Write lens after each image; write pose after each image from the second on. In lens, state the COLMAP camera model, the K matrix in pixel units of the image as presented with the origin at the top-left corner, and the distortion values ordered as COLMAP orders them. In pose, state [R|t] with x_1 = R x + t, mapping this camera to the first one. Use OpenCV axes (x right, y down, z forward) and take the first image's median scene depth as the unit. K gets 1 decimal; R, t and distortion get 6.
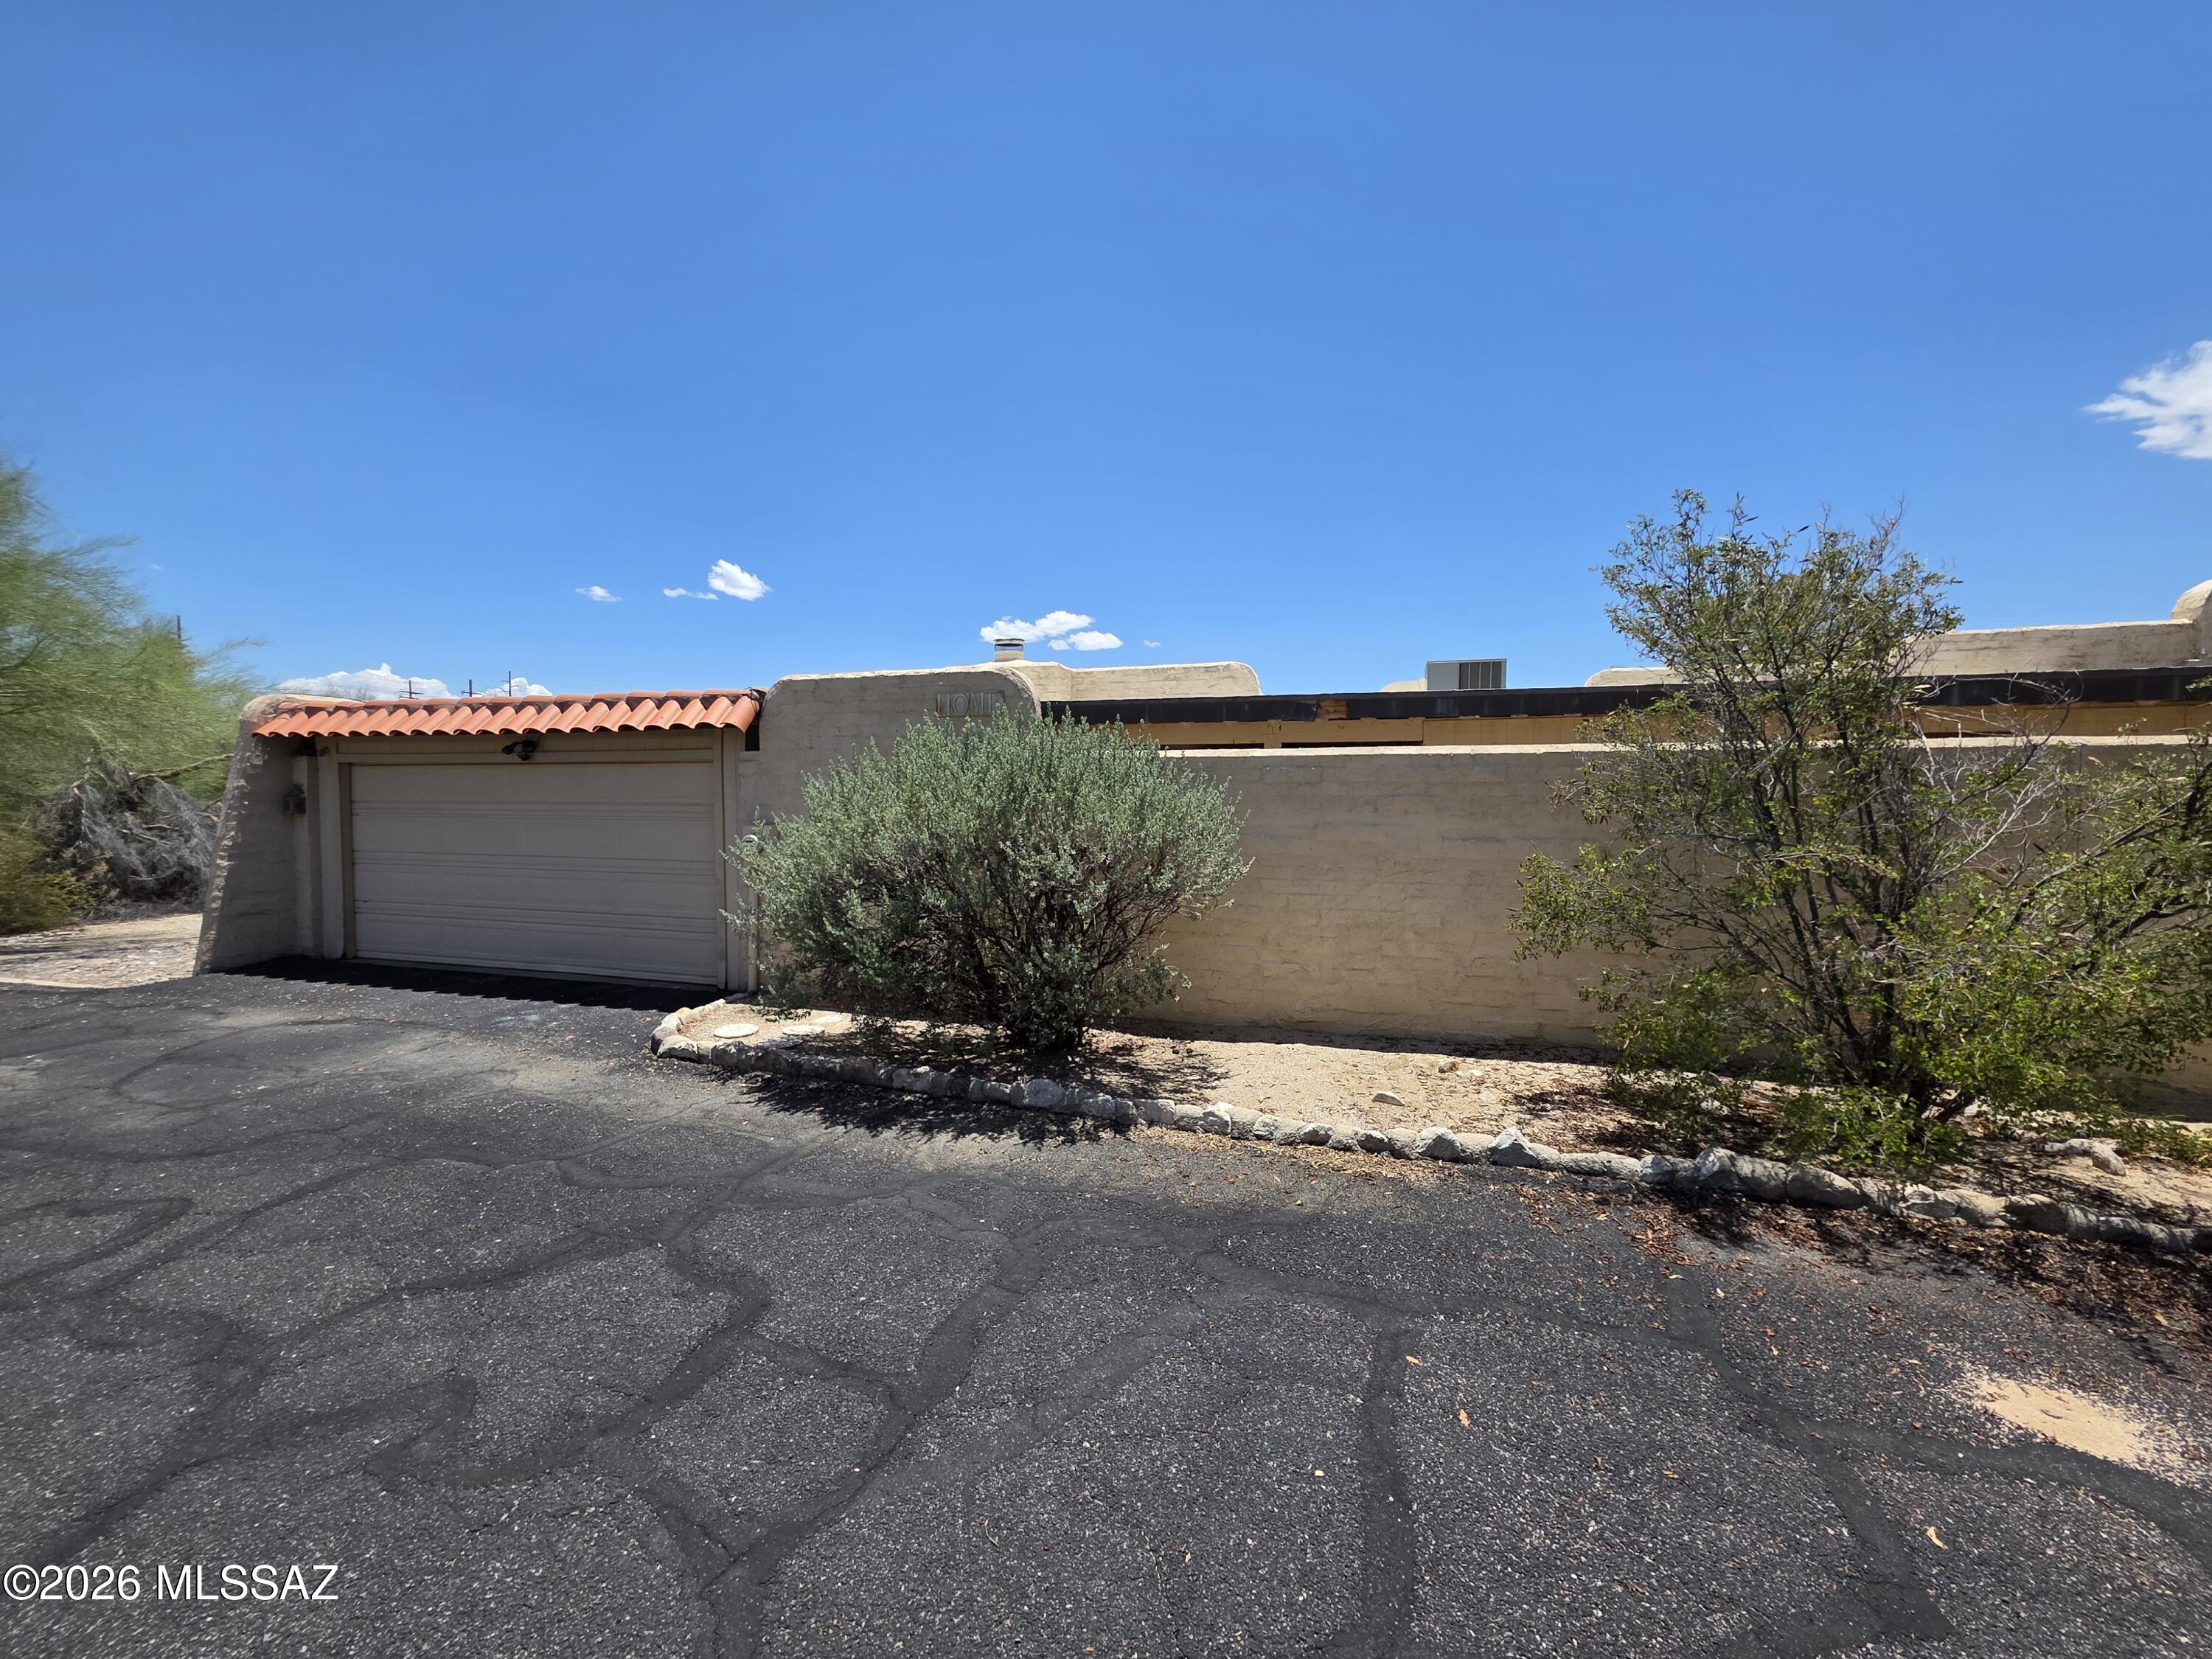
lens RADIAL K [[885.5, 0, 1107.0], [0, 885.5, 833.5], [0, 0, 1]] dist [0.002421, -0.000006]
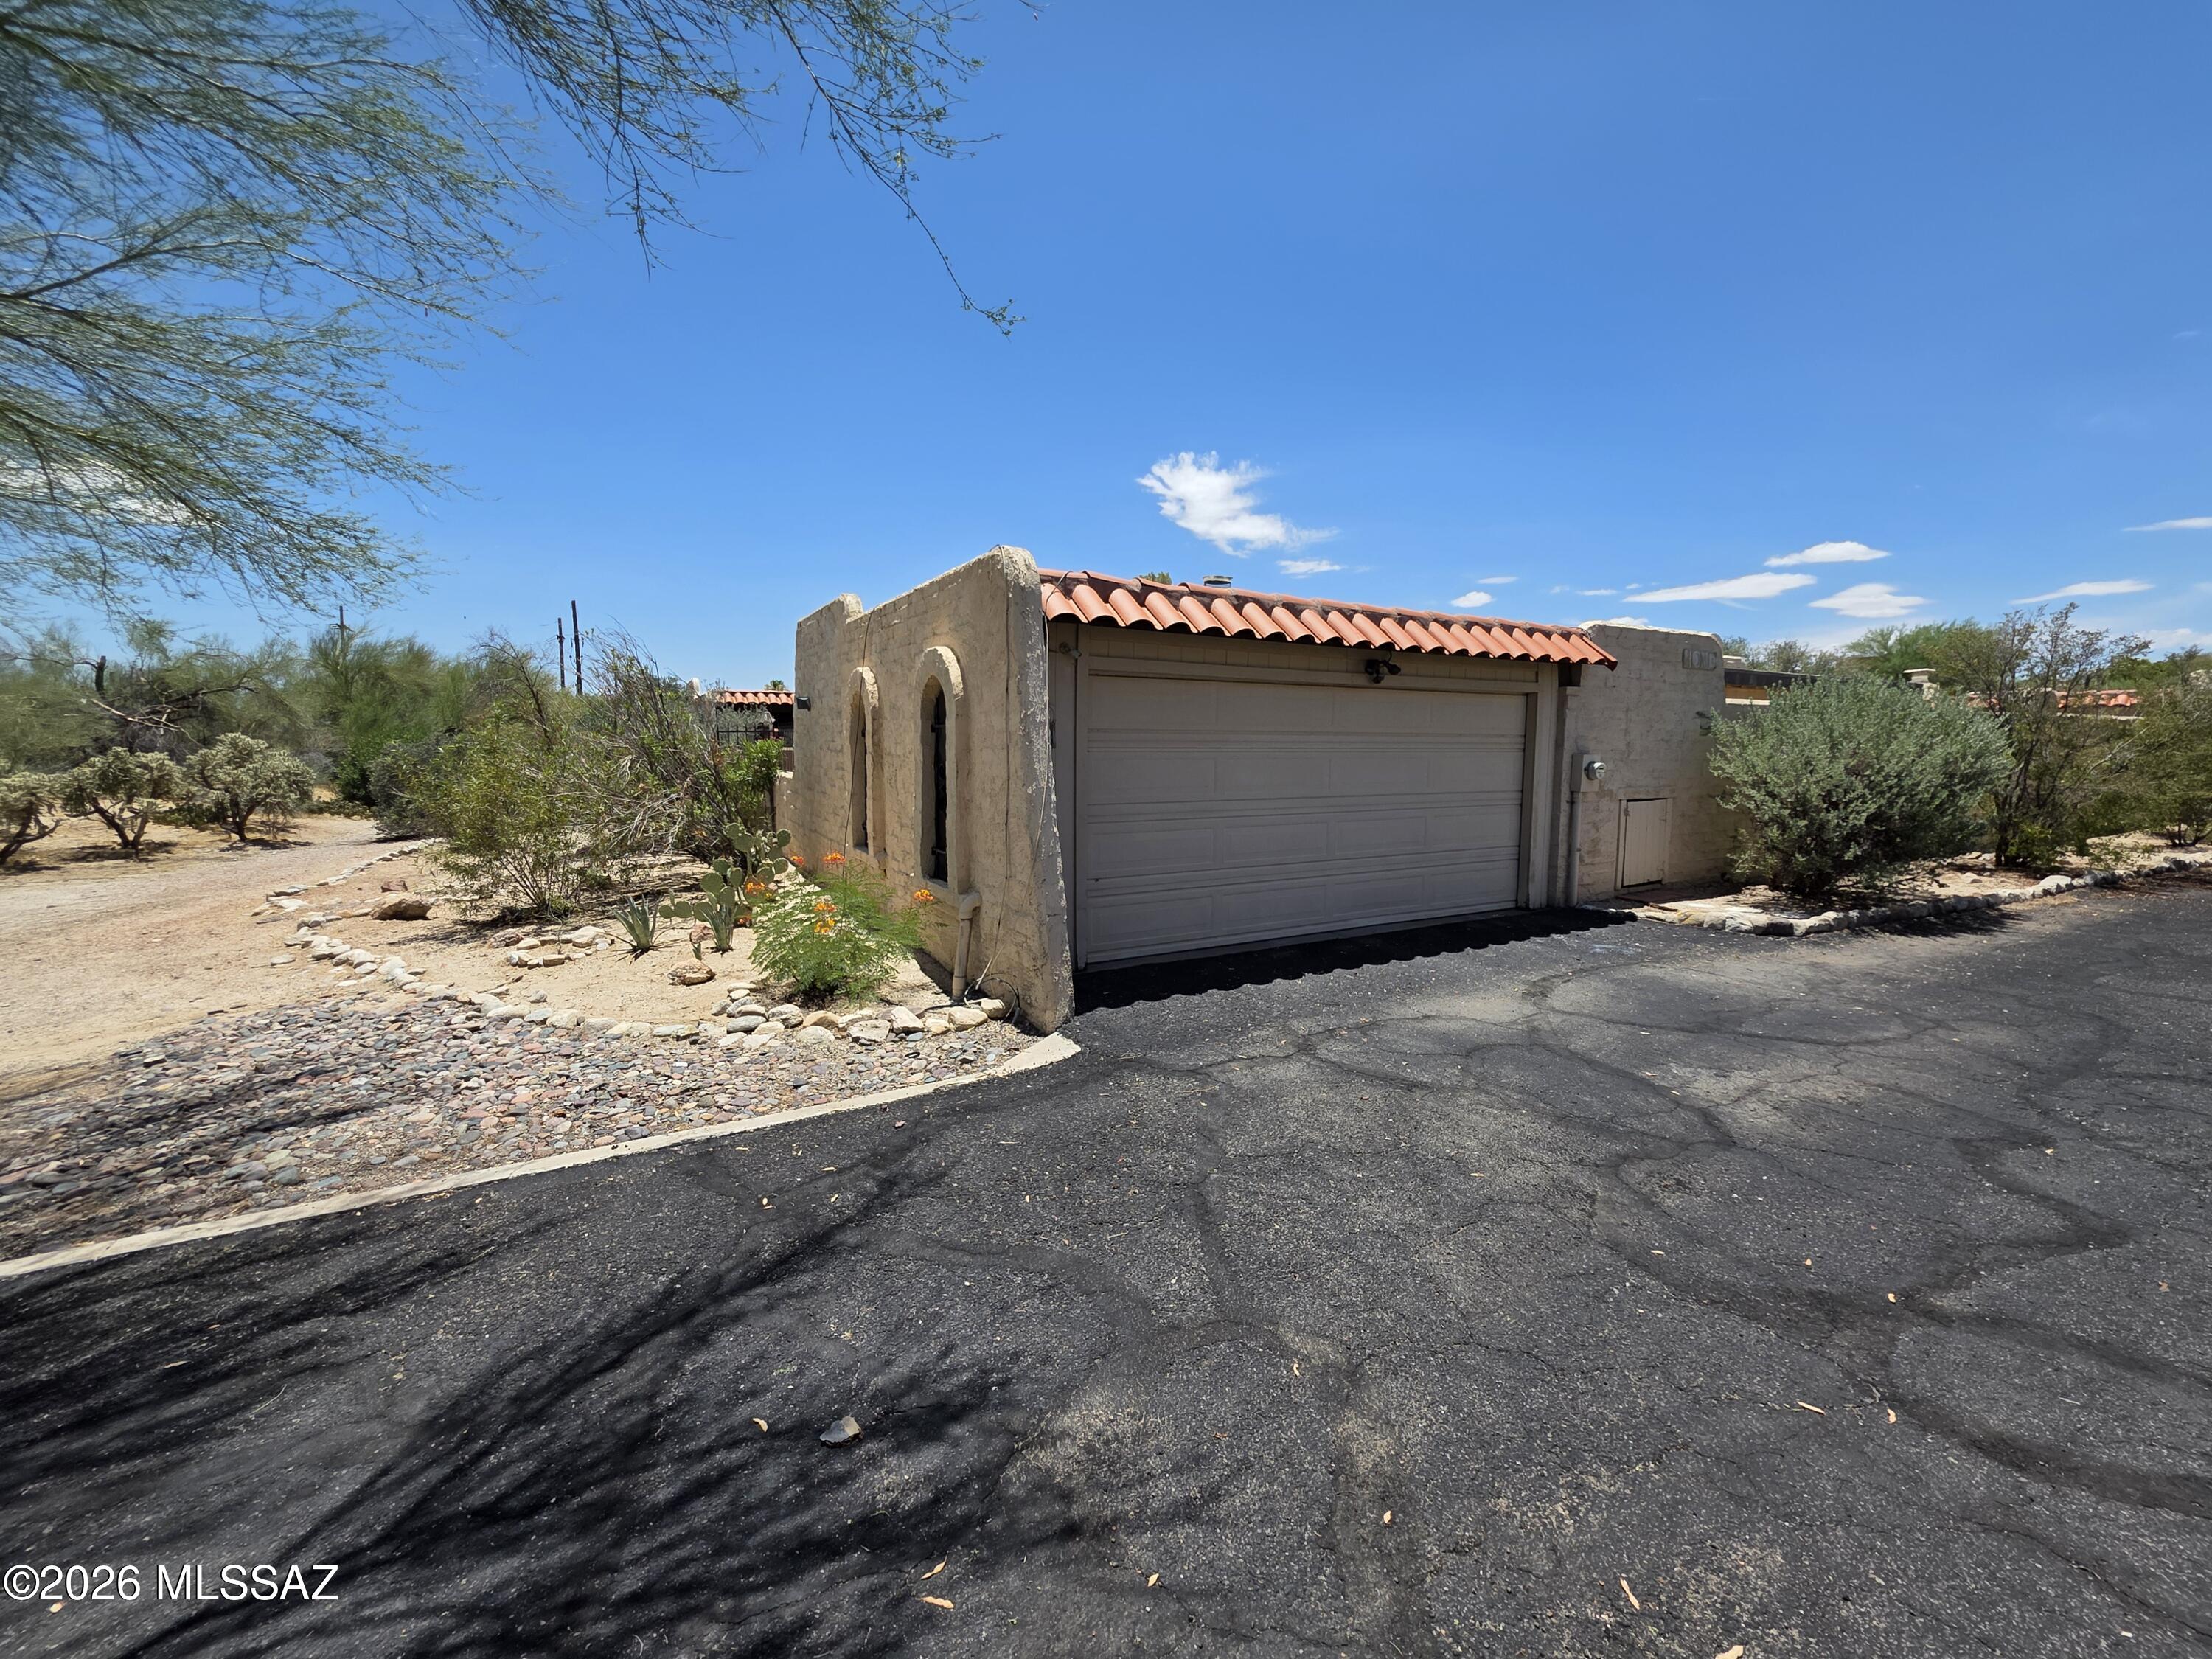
lens RADIAL K [[885.5, 0, 1107.8], [0, 885.5, 813.5], [0, 0, 1]] dist [0.002421, -0.000006]
pose [[0.696768, -0.056510, 0.715067, -1.402325], [0.030456, 0.998324, 0.049219, -0.006361], [-0.716650, -0.012516, 0.697321, 0.566784]]
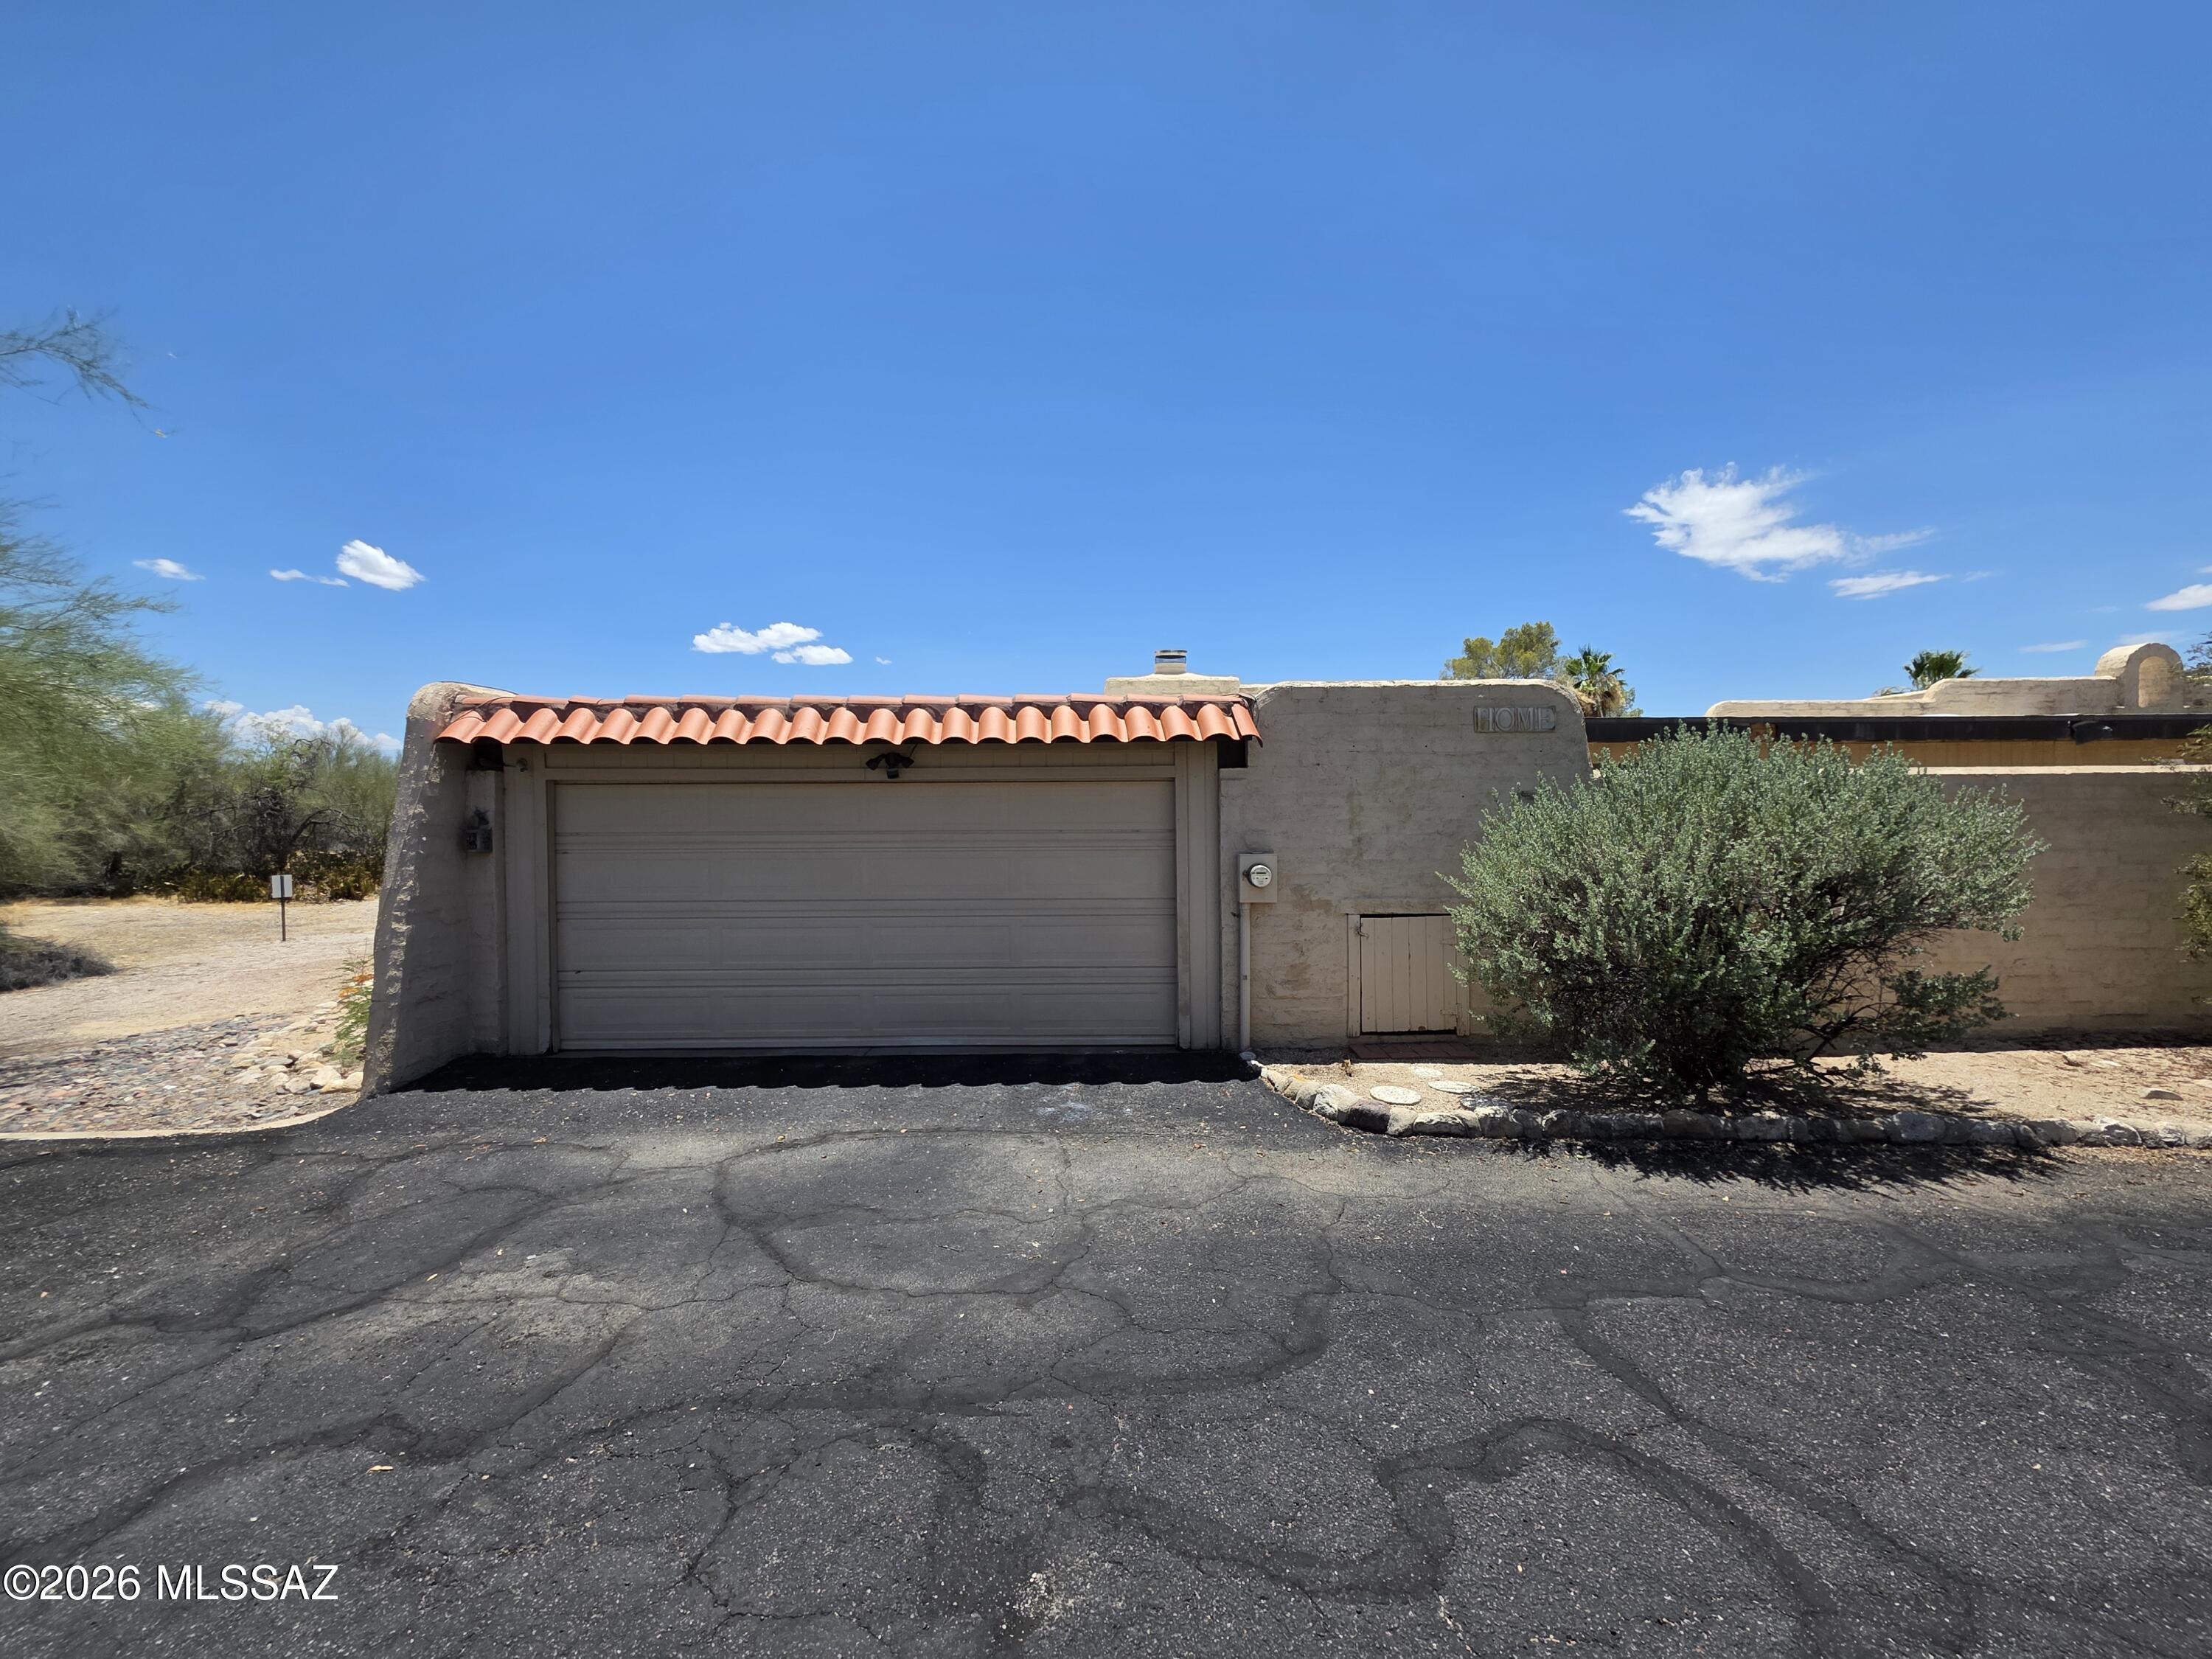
lens RADIAL K [[885.5, 0, 1108.2], [0, 885.5, 821.2], [0, 0, 1]] dist [0.002421, -0.000006]
pose [[0.955388, -0.011571, 0.295127, -0.681186], [0.022301, 0.999206, -0.033018, -0.013471], [-0.294511, 0.038127, 0.954887, 0.189162]]
